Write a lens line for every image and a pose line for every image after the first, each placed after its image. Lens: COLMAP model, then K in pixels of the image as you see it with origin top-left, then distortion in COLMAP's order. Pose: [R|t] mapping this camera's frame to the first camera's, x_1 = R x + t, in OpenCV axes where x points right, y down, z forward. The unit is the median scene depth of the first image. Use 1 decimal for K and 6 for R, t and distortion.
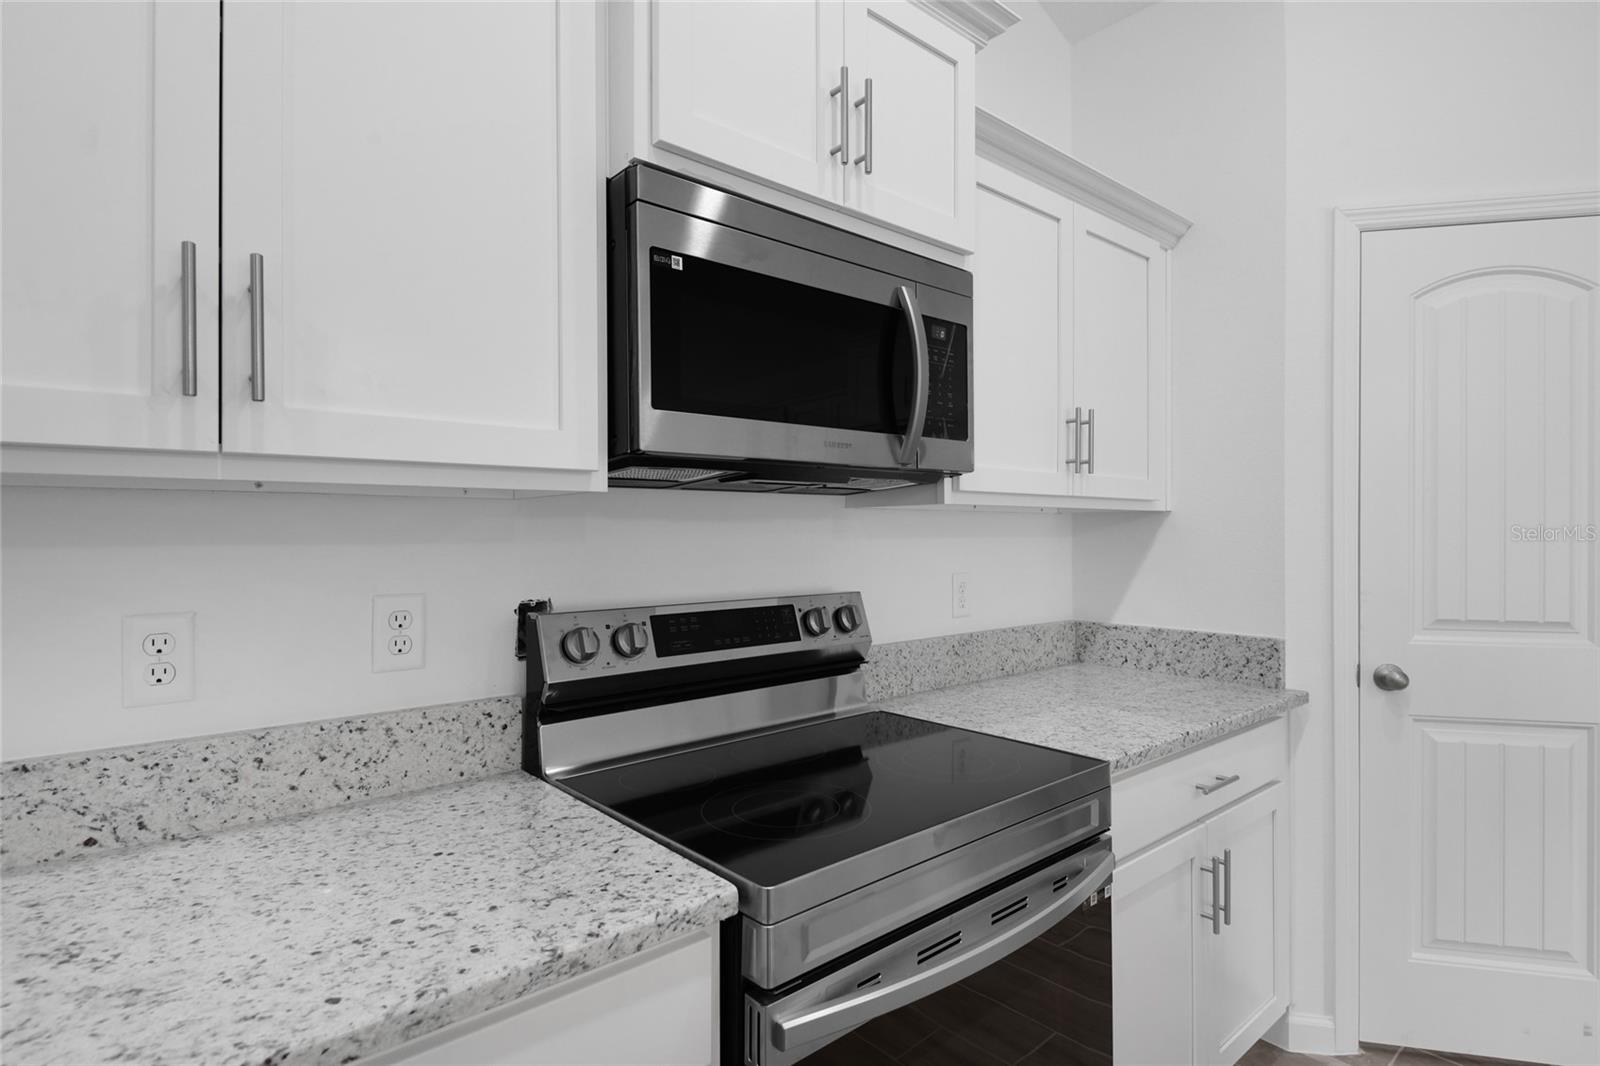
lens RADIAL K [[808.5, 0, 798.5], [0, 808.5, 529.1], [0, 0, 1]] dist [0.007429, -0.003390]
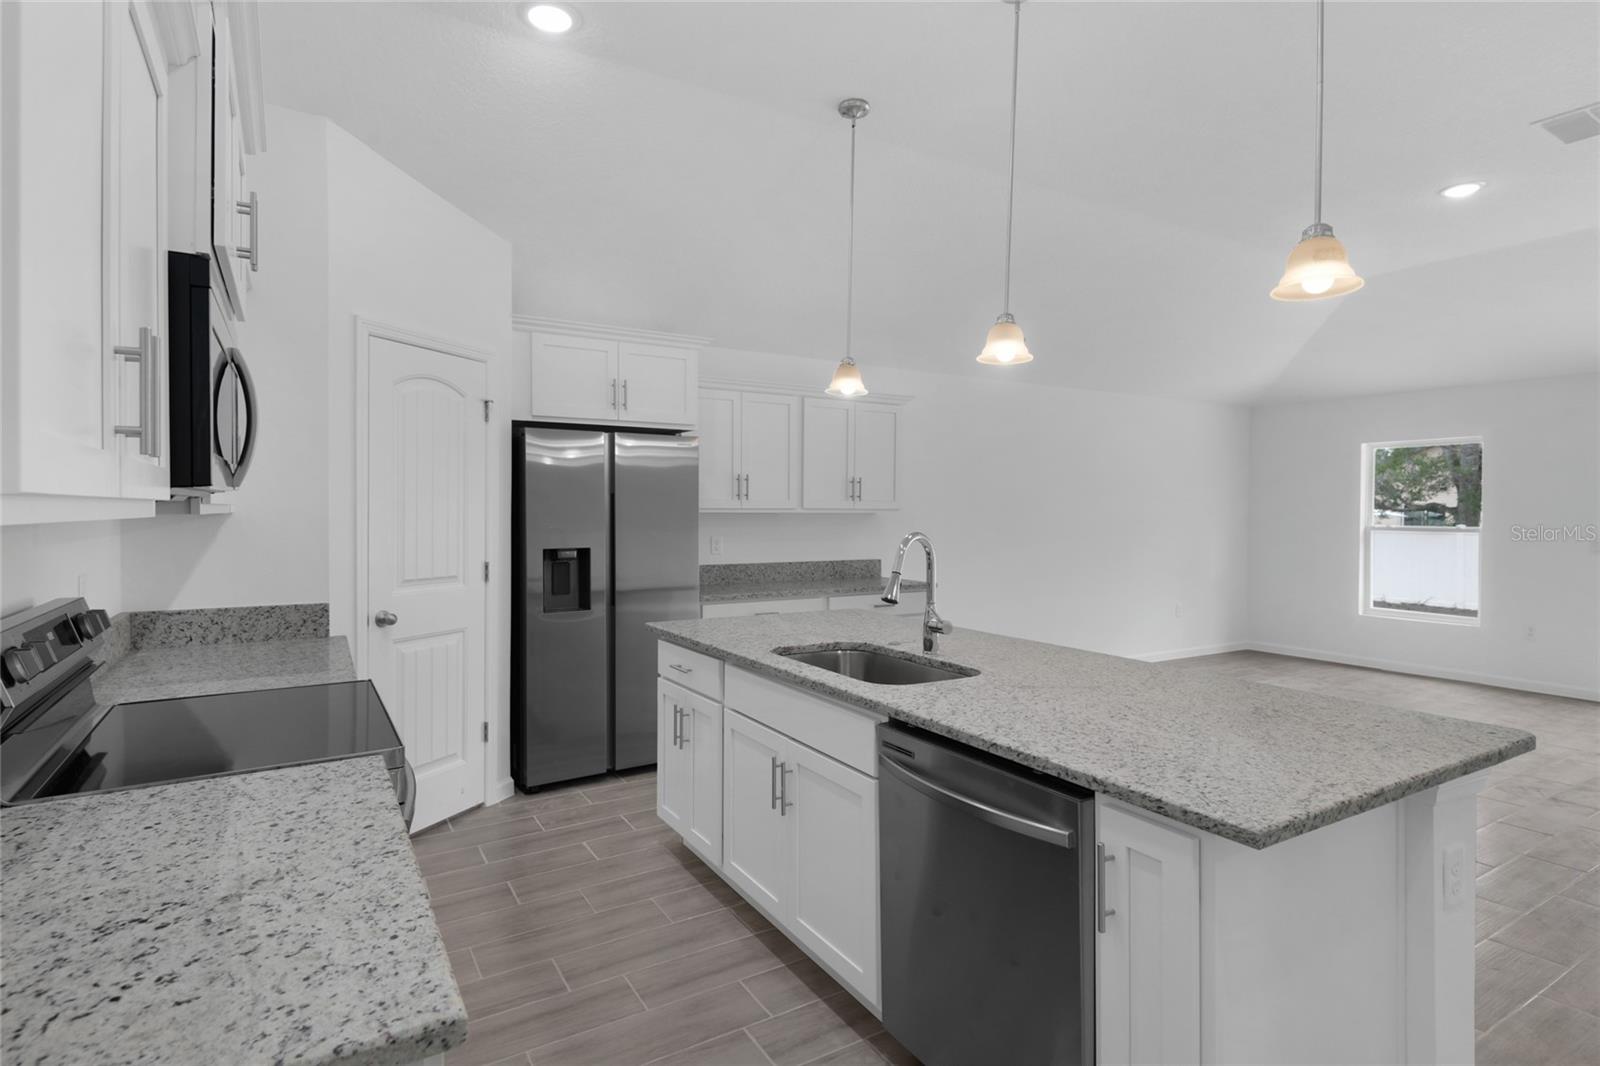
lens RADIAL K [[808.5, 0, 790.3], [0, 808.5, 522.4], [0, 0, 1]] dist [0.007429, -0.003390]
pose [[0.169255, -0.010235, 0.985519, -0.700630], [-0.007884, 0.999900, 0.011738, -0.031912], [-0.985541, -0.009757, 0.169157, -0.058038]]
